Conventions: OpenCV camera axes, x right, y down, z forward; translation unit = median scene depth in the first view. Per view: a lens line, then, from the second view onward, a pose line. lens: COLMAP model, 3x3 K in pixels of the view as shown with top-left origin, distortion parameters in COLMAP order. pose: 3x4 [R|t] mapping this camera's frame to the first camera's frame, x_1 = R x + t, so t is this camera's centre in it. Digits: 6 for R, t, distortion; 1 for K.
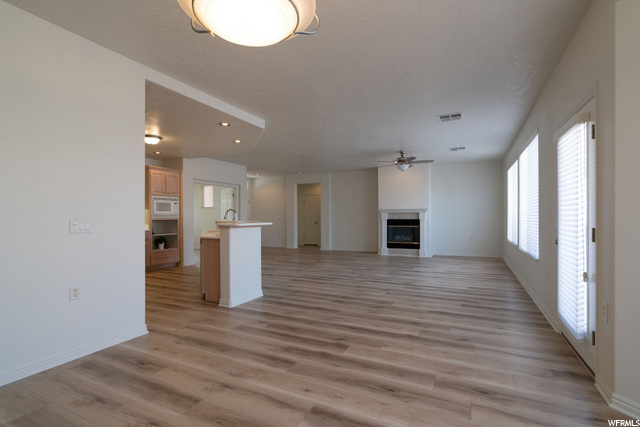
lens RADIAL K [[308.5, 0, 320.0], [0, 308.5, 213.5], [0, 0, 1]] dist [0.000162, 0.000171]
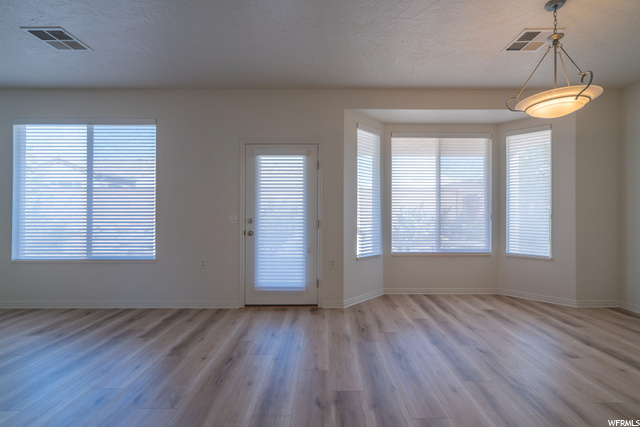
lens RADIAL K [[299.2, 0, 320.0], [0, 299.2, 213.5], [0, 0, 1]] dist [-0.001419, 0.000154]
pose [[-0.446581, 0.004756, 0.894731, -0.688447], [-0.009666, 0.999902, -0.010140, -0.000606], [-0.894691, -0.013177, -0.446491, 1.728554]]
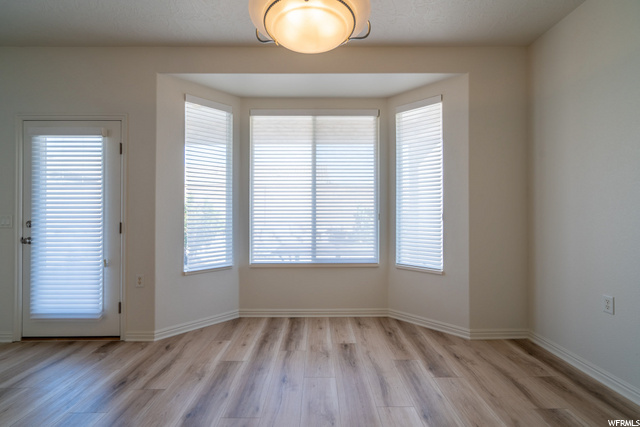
lens RADIAL K [[298.6, 0, 318.1], [0, 298.6, 211.5], [0, 0, 1]] dist [-0.001502, 0.000124]
pose [[-0.447804, 0.006742, 0.894106, -0.661749], [-0.006754, 0.999918, -0.010923, -0.018725], [-0.894106, -0.010930, -0.447722, 0.785118]]
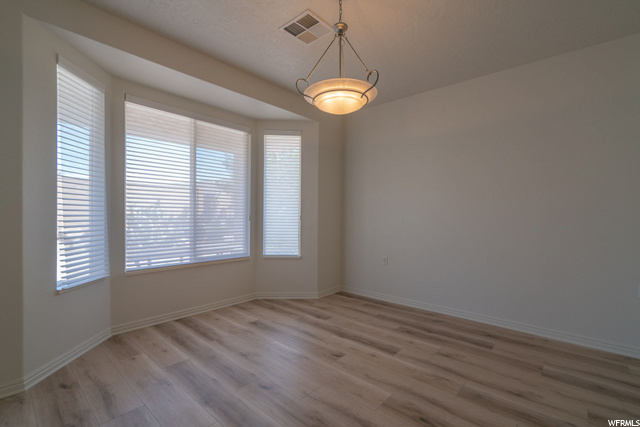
lens RADIAL K [[296.2, 0, 324.9], [0, 296.2, 218.0], [0, 0, 1]] dist [0.001334, 0.000790]
pose [[-0.968595, -0.008008, 0.248514, -0.322086], [-0.008439, 0.999964, -0.000668, -0.011566], [-0.248500, -0.002745, -0.968628, 1.483512]]
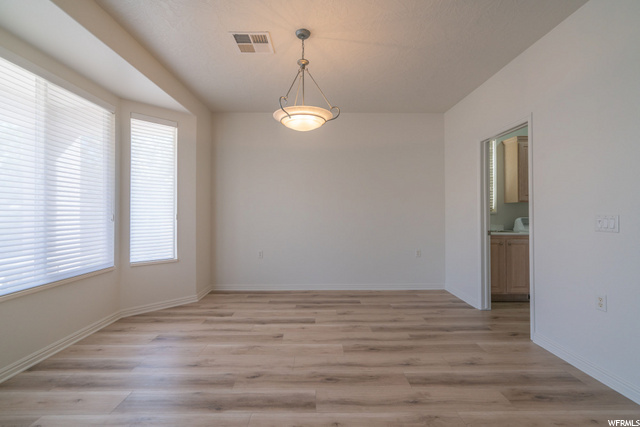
lens RADIAL K [[291.0, 0, 328.2], [0, 291.0, 210.3], [0, 0, 1]] dist [0.000546, 0.000421]
pose [[-0.879168, -0.002171, -0.476506, 0.344671], [0.007902, 0.999786, -0.019135, -0.011724], [0.476446, -0.020589, -0.878963, 1.607249]]
